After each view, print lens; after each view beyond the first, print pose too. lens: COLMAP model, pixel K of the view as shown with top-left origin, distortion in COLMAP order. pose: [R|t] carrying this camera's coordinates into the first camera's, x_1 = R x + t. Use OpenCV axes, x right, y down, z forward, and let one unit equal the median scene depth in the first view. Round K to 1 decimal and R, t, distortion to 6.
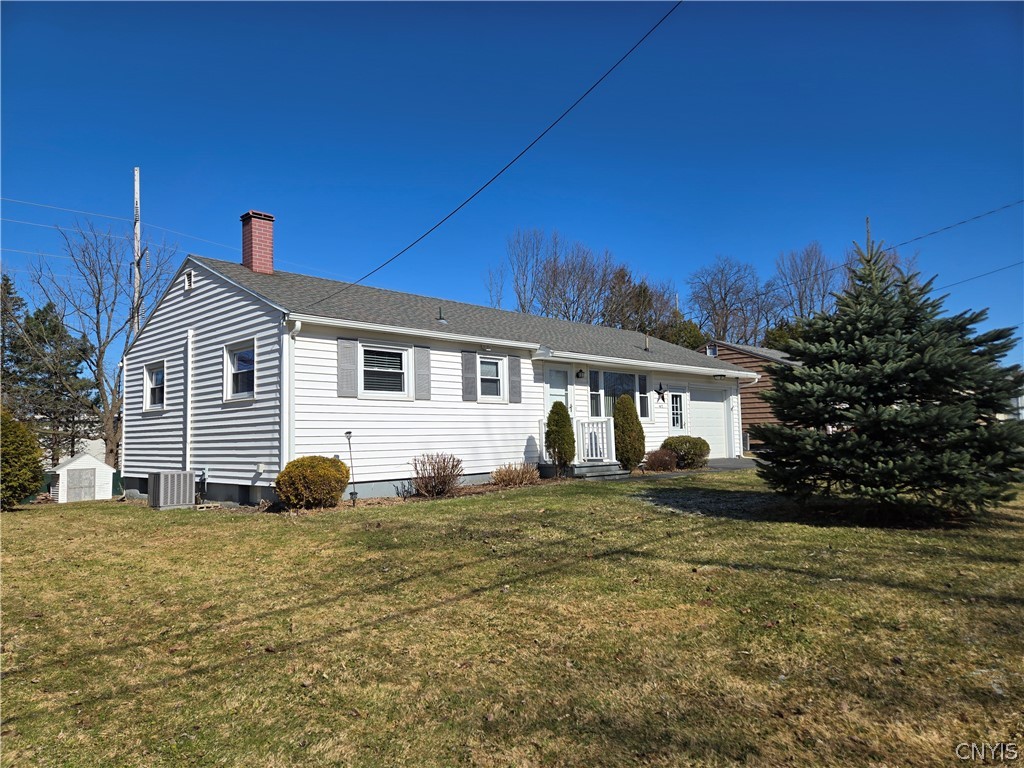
lens RADIAL K [[690.1, 0, 512.0], [0, 690.1, 384.0], [0, 0, 1]] dist [0.071393, -0.003310]
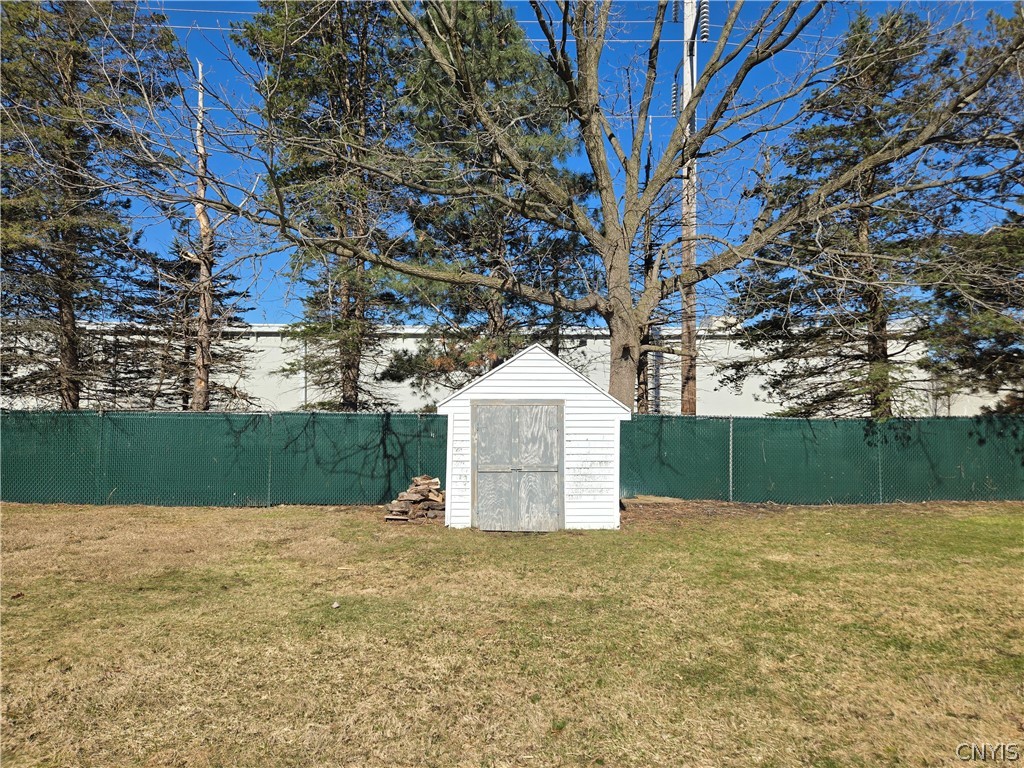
lens RADIAL K [[690.1, 0, 512.0], [0, 690.1, 384.0], [0, 0, 1]] dist [0.071393, -0.003310]
pose [[0.736768, -0.019933, -0.675851, -0.437250], [0.035842, 0.999311, 0.009600, 0.111127], [0.675194, -0.031297, 0.736975, 0.809813]]
